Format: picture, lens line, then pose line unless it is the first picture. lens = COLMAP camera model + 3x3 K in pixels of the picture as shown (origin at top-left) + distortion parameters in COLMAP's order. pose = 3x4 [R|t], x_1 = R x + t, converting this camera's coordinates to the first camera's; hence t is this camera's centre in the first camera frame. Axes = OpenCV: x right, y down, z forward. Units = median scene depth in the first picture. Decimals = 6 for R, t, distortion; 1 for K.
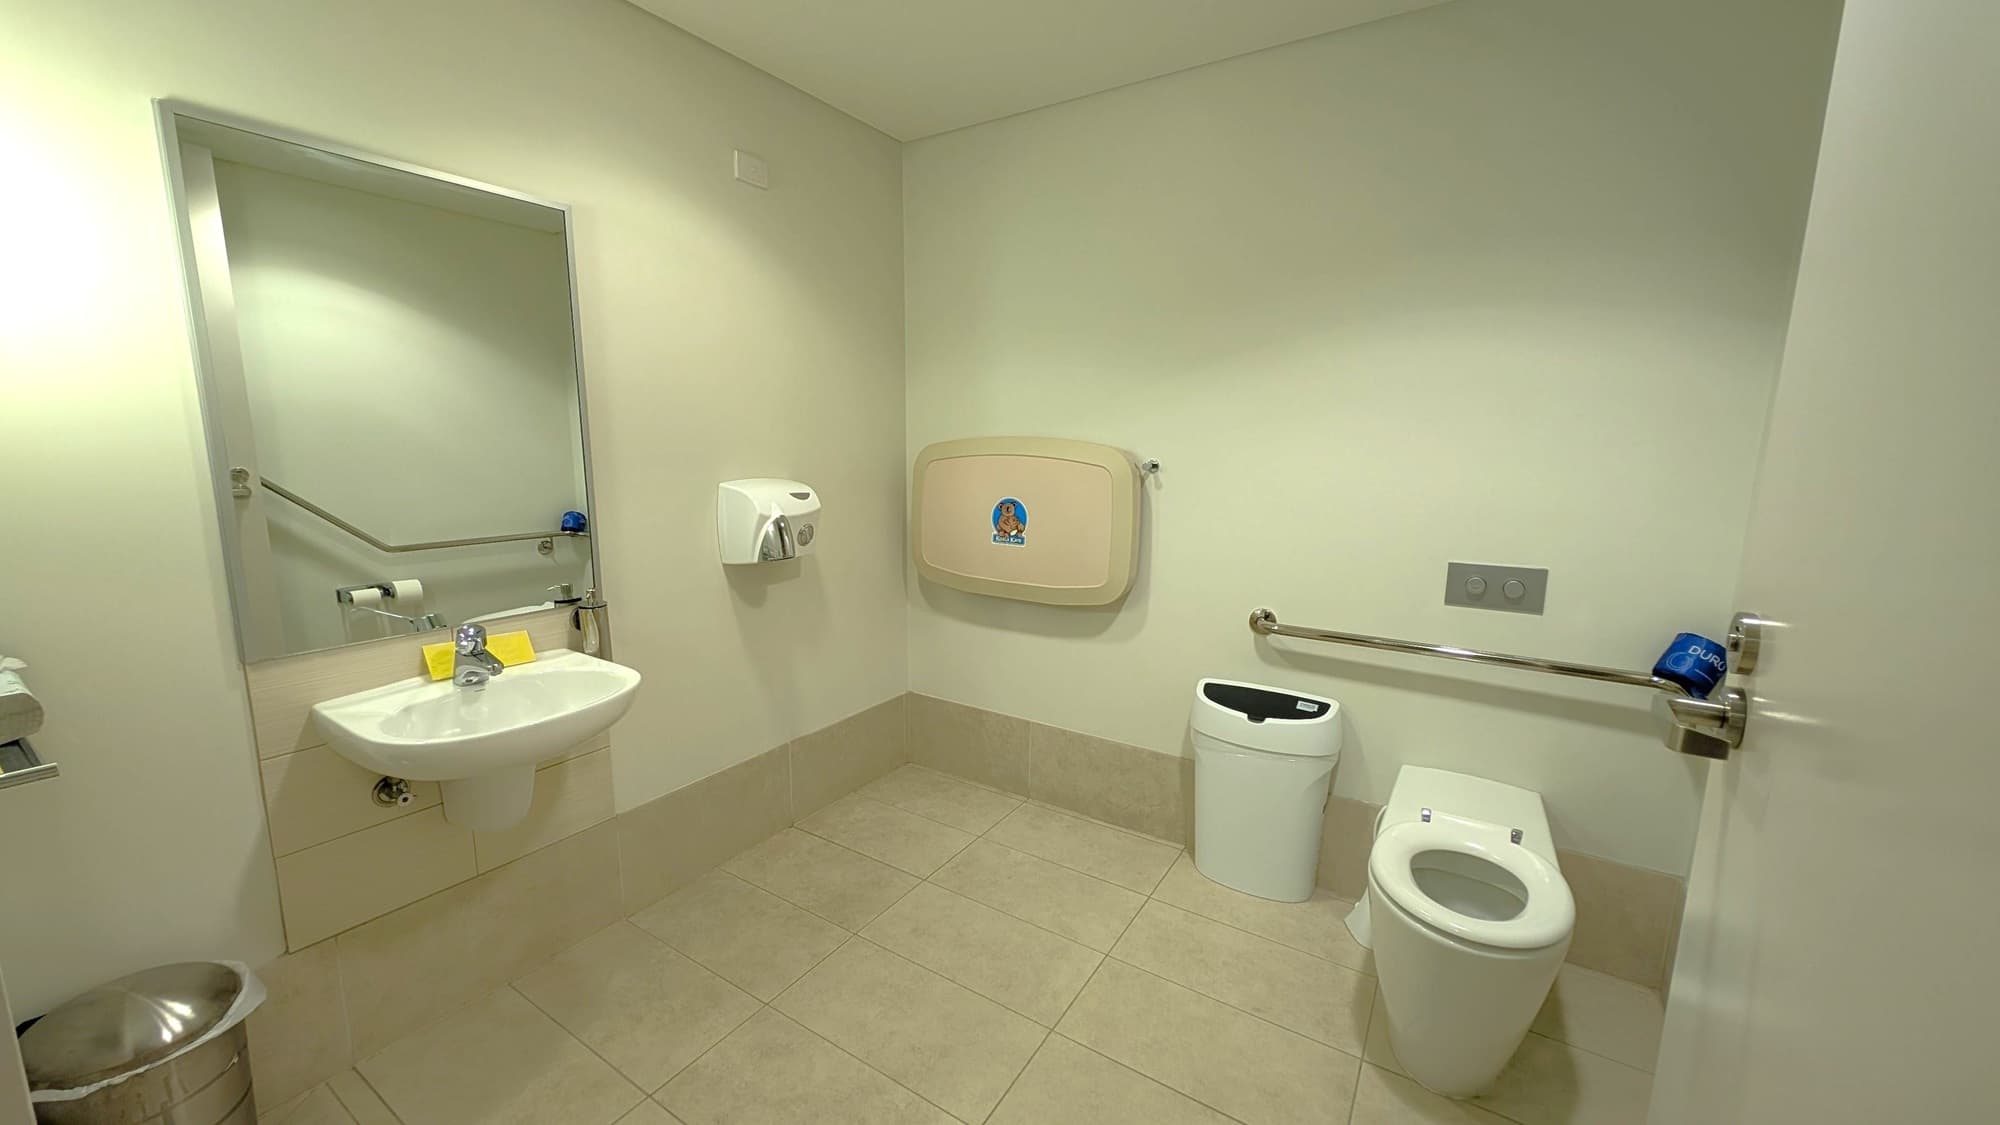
lens RADIAL K [[751.5, 0, 989.6], [0, 751.5, 561.5], [0, 0, 1]] dist [0.001093, -0.002012]
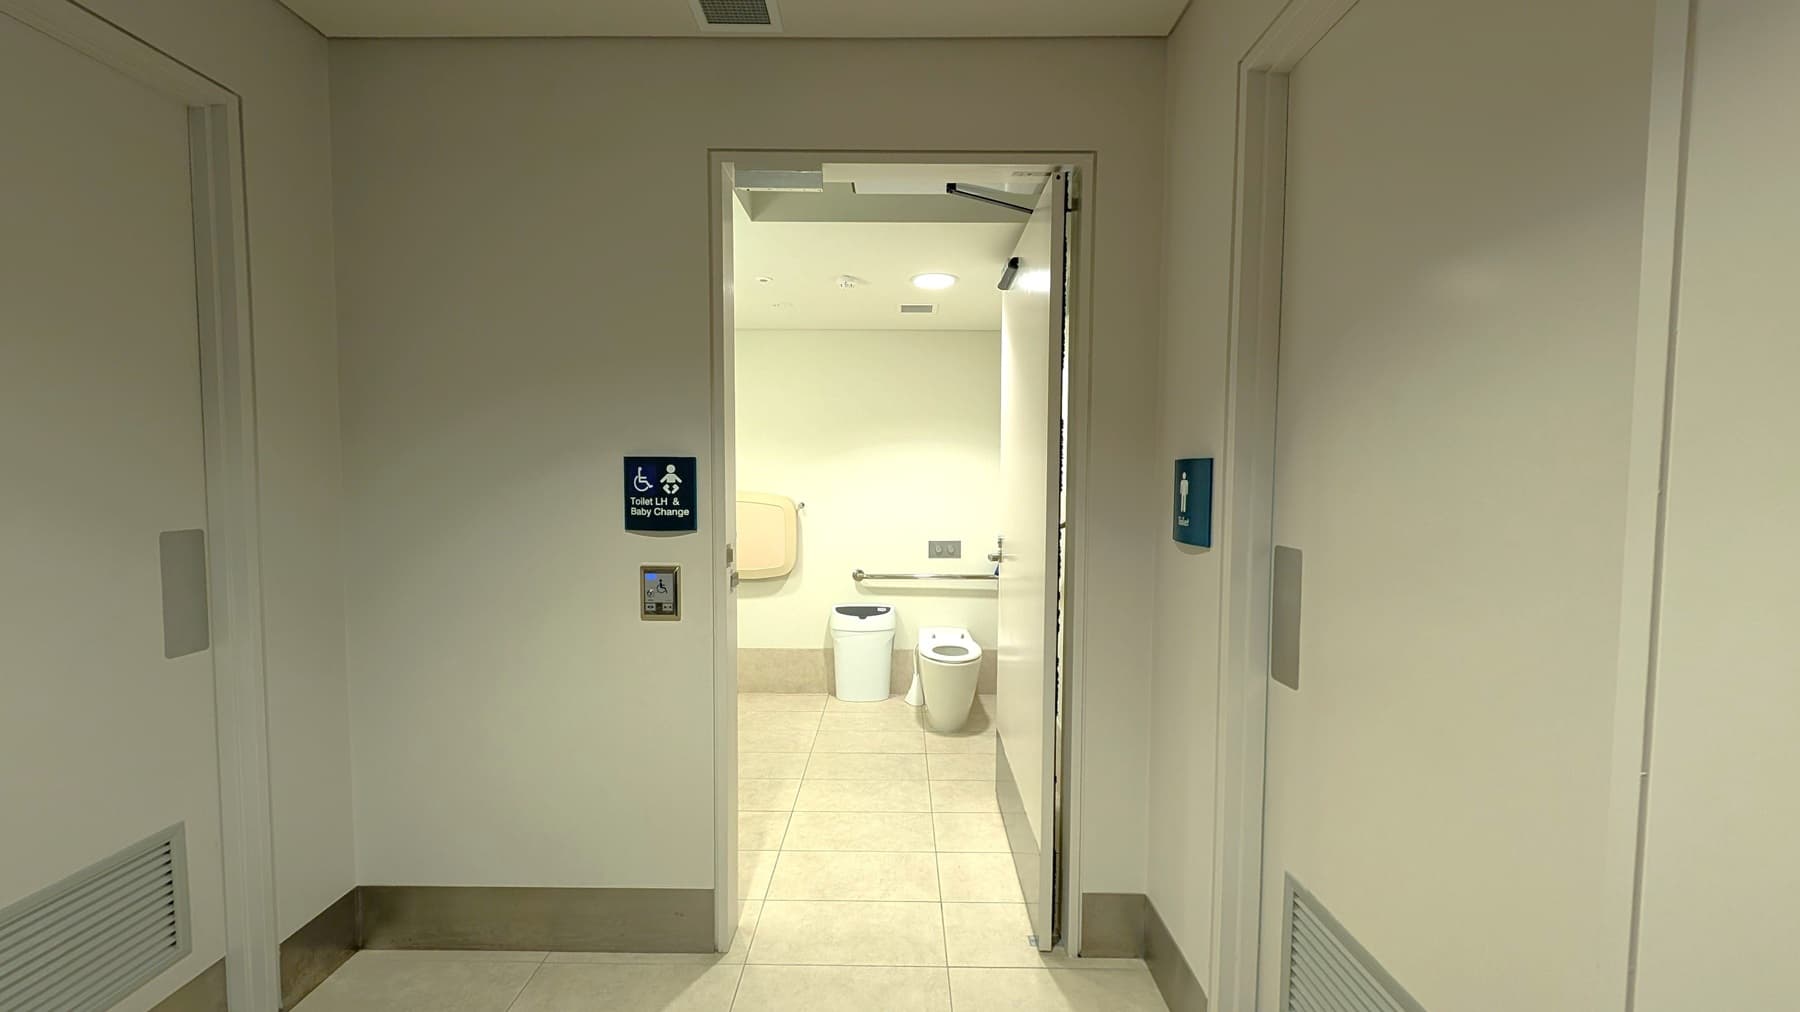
lens RADIAL K [[676.3, 0, 898.6], [0, 676.3, 508.0], [0, 0, 1]] dist [0.001093, -0.002012]
pose [[0.839675, -0.033871, 0.542032, -0.606301], [0.091633, 0.992580, -0.079927, 0.057397], [-0.535303, 0.116781, 0.836548, -0.737180]]
